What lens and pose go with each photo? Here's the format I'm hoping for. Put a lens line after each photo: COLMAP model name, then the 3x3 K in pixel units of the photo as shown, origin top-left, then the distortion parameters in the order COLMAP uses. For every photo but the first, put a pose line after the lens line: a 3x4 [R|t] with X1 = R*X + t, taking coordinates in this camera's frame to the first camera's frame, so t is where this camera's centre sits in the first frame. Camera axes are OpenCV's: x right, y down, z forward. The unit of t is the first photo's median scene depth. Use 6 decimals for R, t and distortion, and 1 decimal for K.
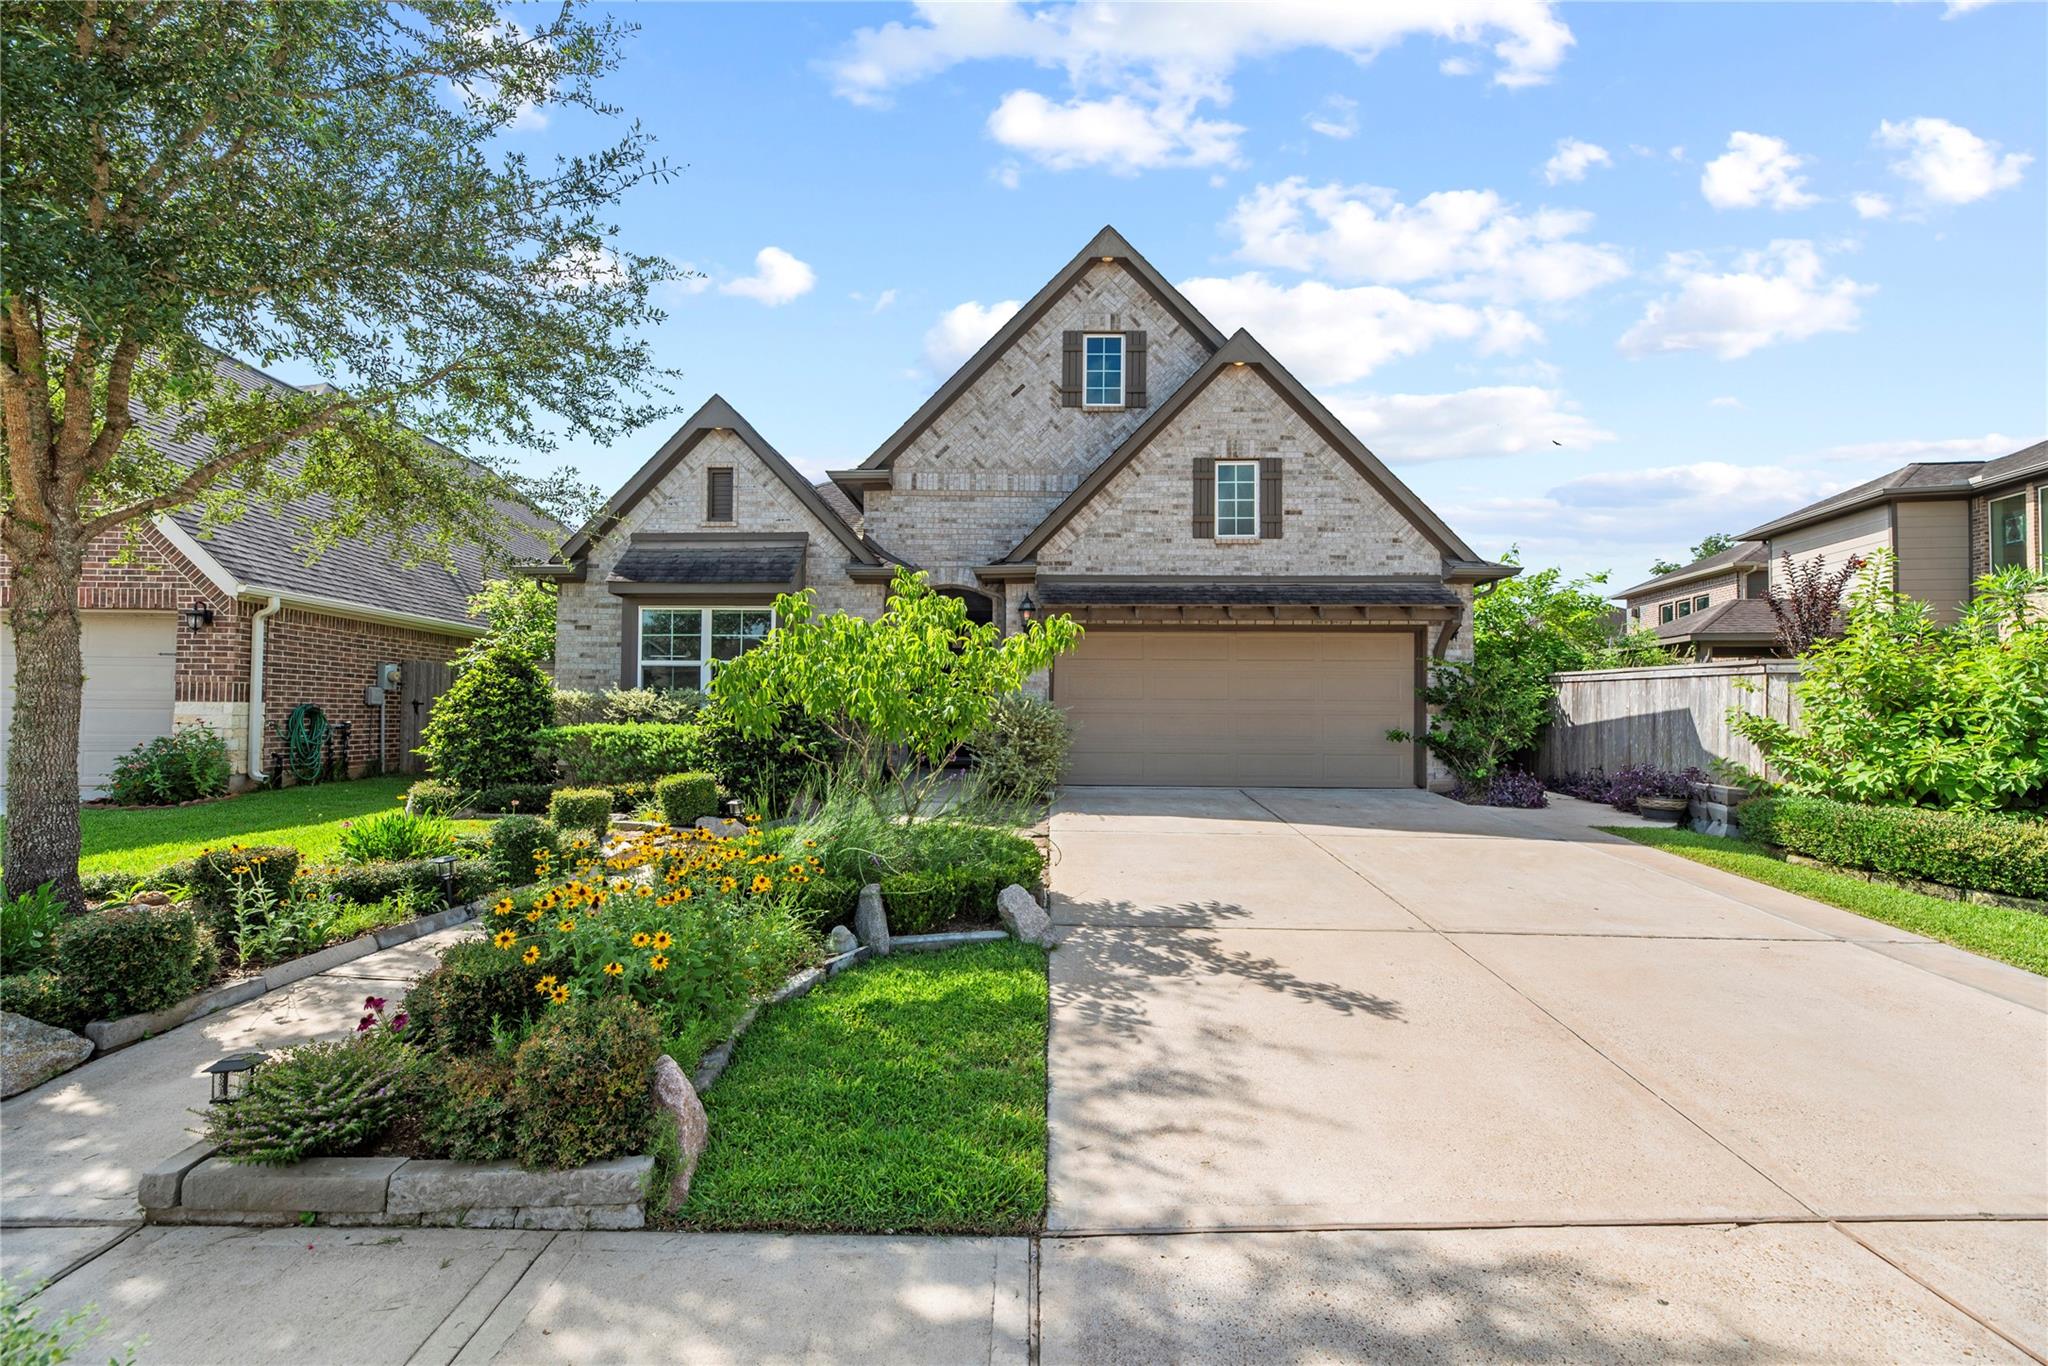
lens RADIAL K [[833.3, 0, 1027.7], [0, 833.3, 699.0], [0, 0, 1]] dist [-0.000423, -0.000039]
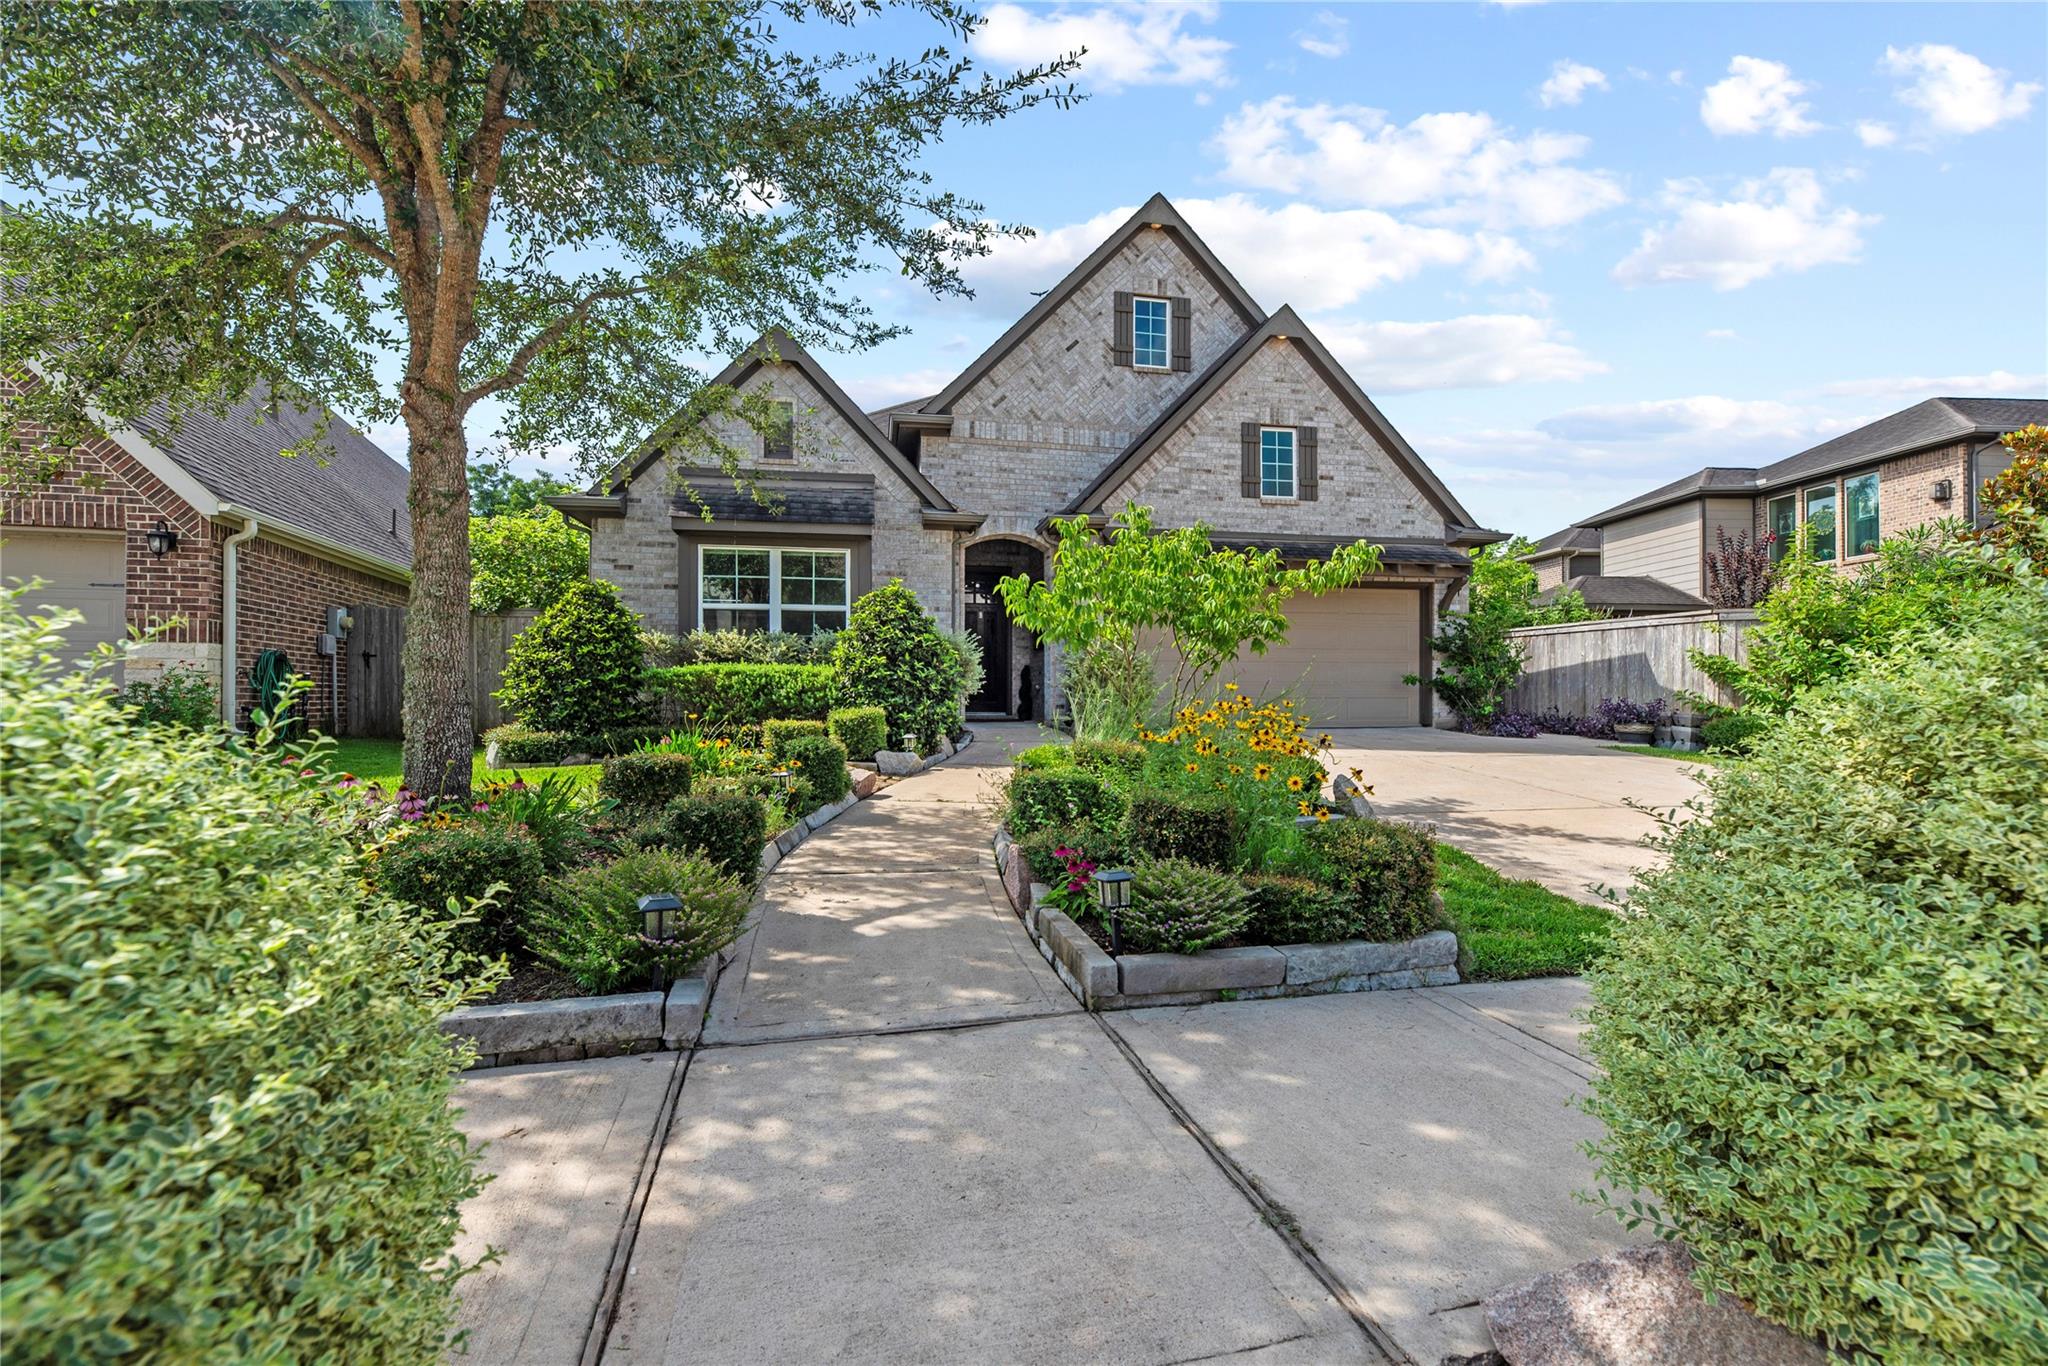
lens RADIAL K [[859.9, 0, 1028.3], [0, 859.9, 696.5], [0, 0, 1]] dist [-0.001382, 0.000335]
pose [[0.974920, -0.008904, 0.222377, -0.317571], [0.005111, 0.999832, 0.017626, 0.042590], [-0.222496, -0.016048, 0.974801, -0.022484]]
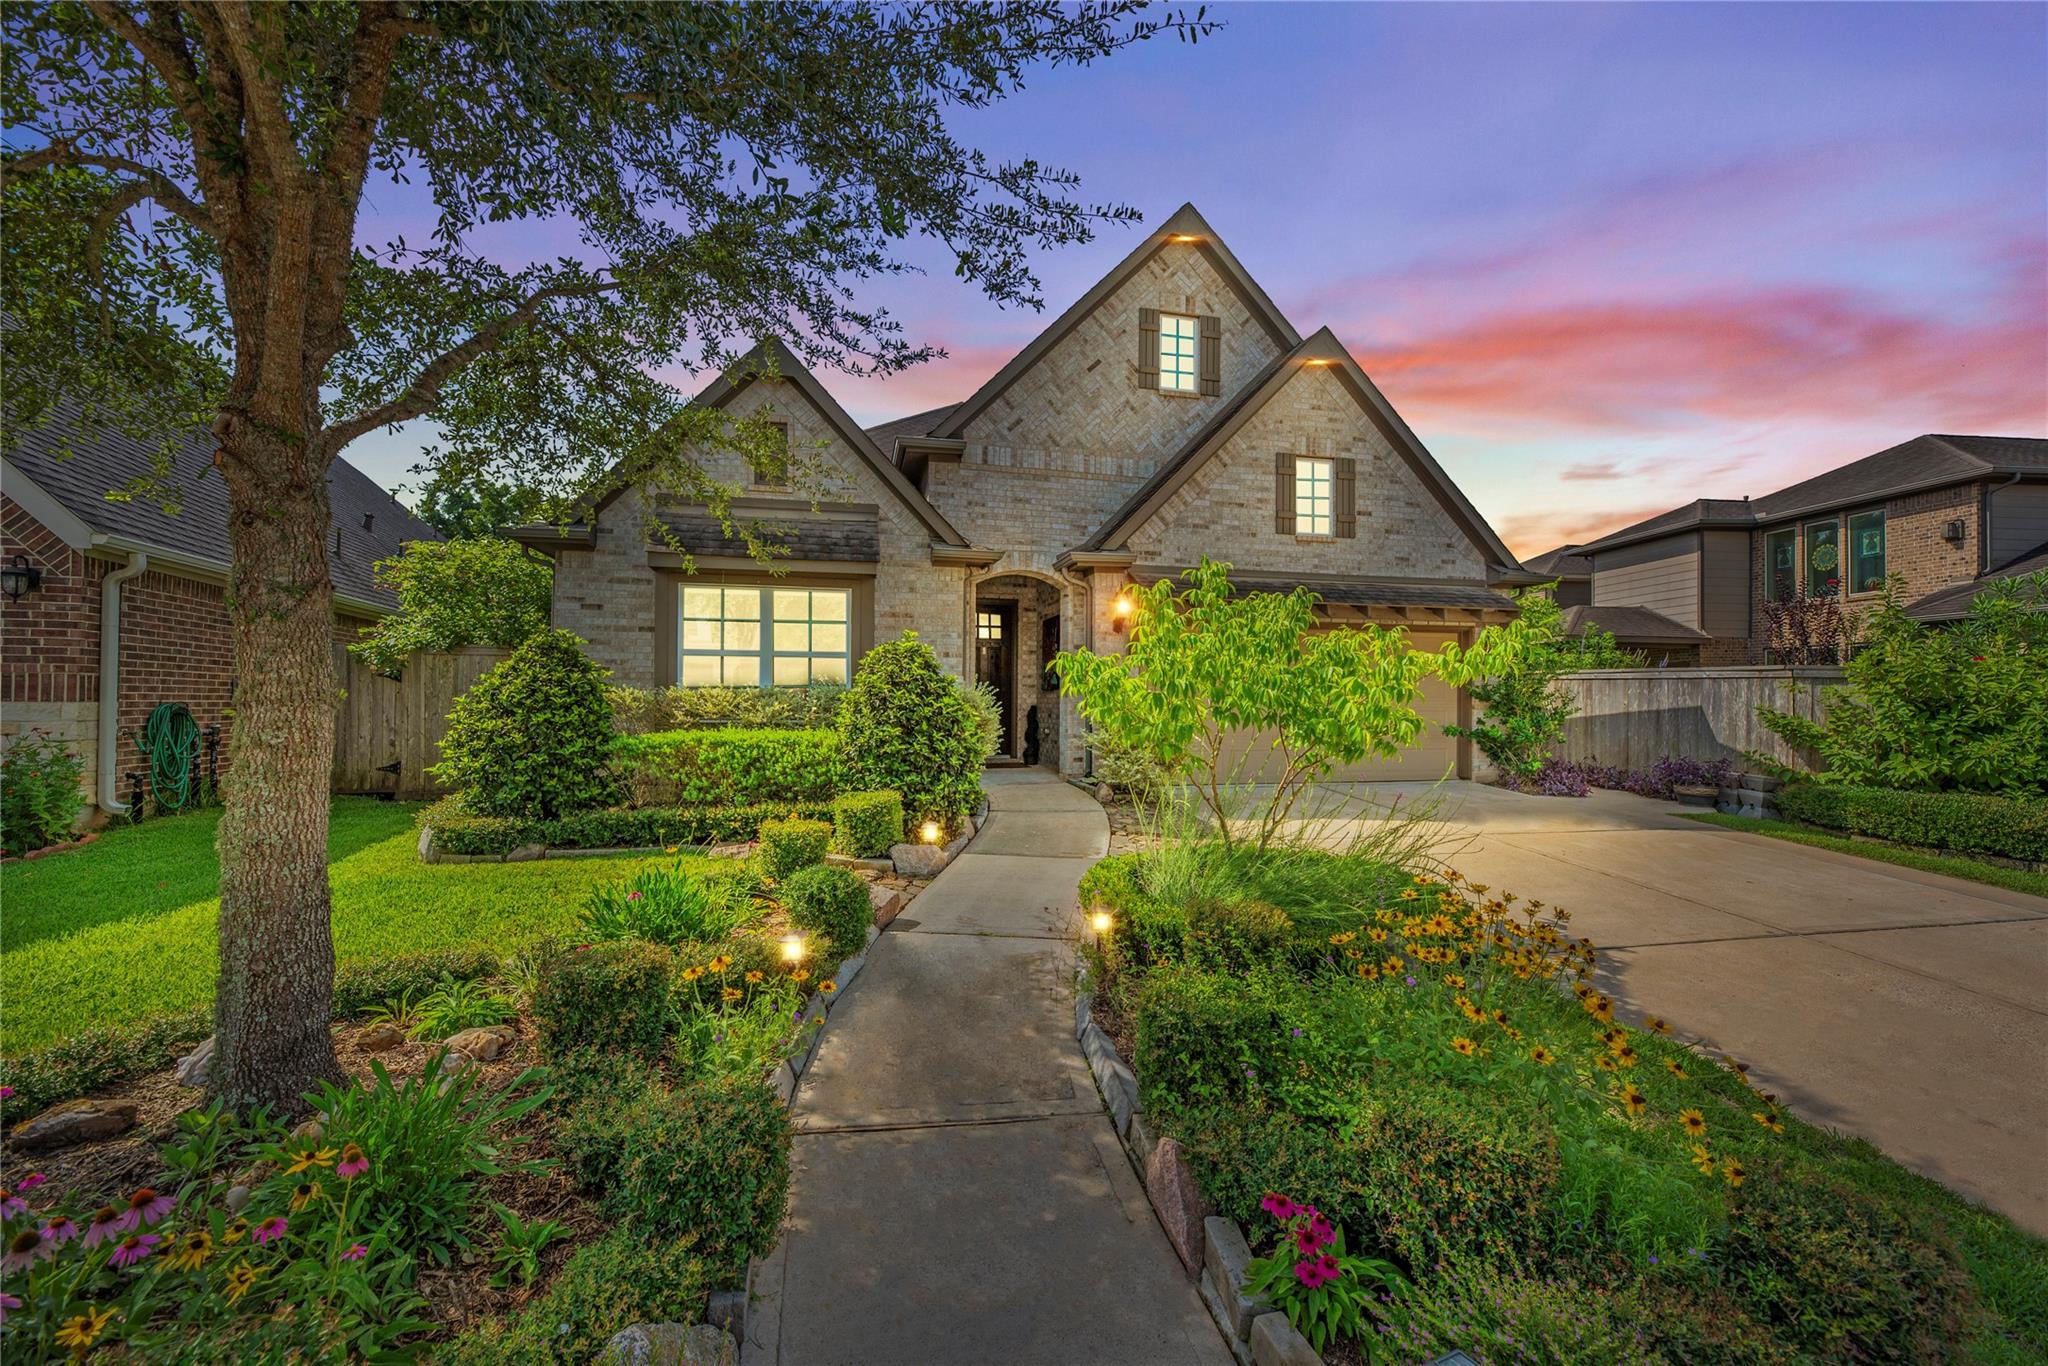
lens RADIAL K [[825.2, 0, 1025.0], [0, 825.2, 692.5], [0, 0, 1]] dist [-0.000250, -0.000409]
pose [[0.966795, 0.000881, 0.255550, -0.339793], [-0.004260, 0.999911, 0.012668, -0.015238], [-0.255516, -0.013336, 0.966713, 0.125009]]
